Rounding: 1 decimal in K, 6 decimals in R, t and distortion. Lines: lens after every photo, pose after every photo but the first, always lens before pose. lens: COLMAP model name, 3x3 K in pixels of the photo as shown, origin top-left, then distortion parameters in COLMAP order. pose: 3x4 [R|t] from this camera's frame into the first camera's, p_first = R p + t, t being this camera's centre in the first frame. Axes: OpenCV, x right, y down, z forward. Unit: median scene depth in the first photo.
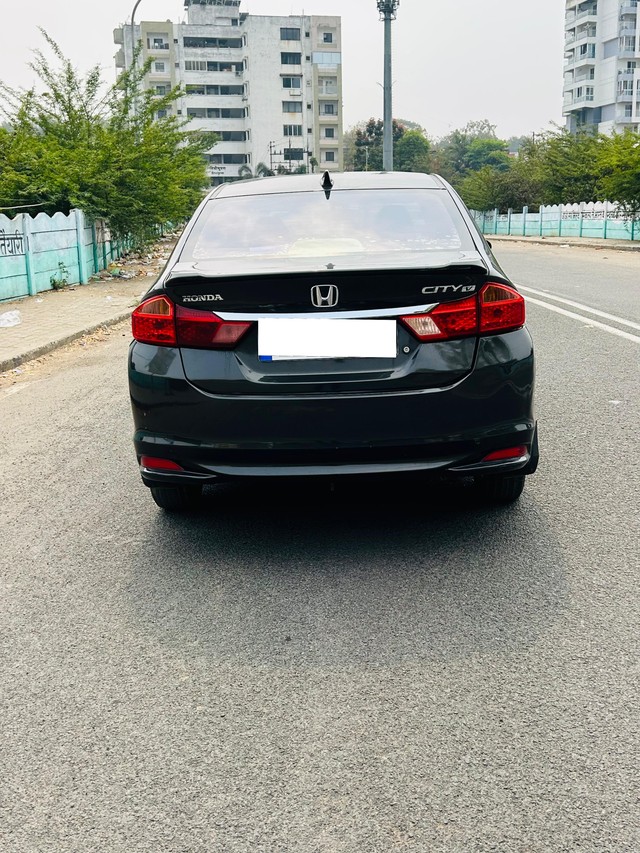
lens RADIAL K [[938.3, 0, 320.6], [0, 938.3, 437.8], [0, 0, 1]] dist [0.062117, -0.005249]
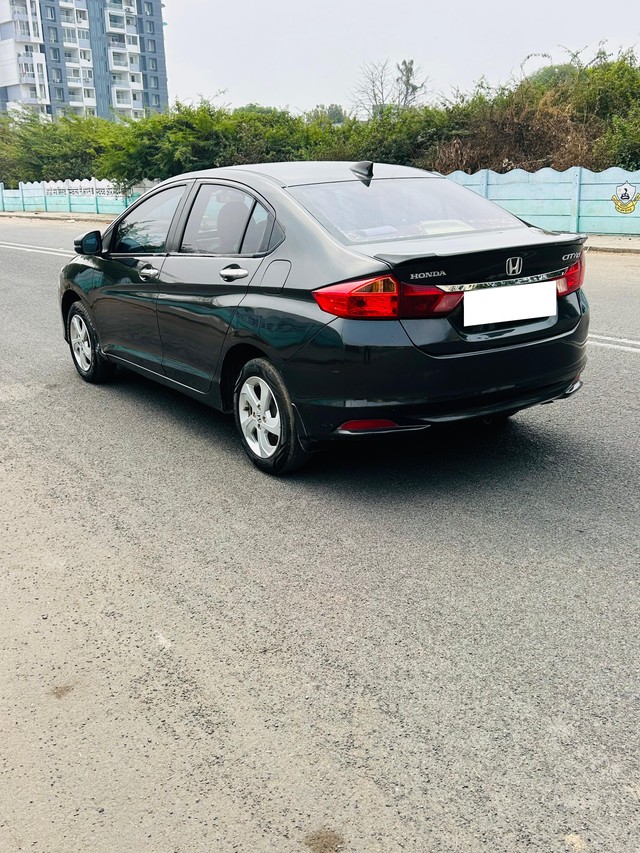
lens RADIAL K [[865.2, 0, 320.0], [0, 865.2, 426.5], [0, 0, 1]] dist [0.037516, 0.010537]
pose [[0.835107, -0.156138, 0.527464, -0.764353], [0.138517, 0.987662, 0.073058, -0.053726], [-0.532363, 0.012052, 0.846430, 0.142268]]
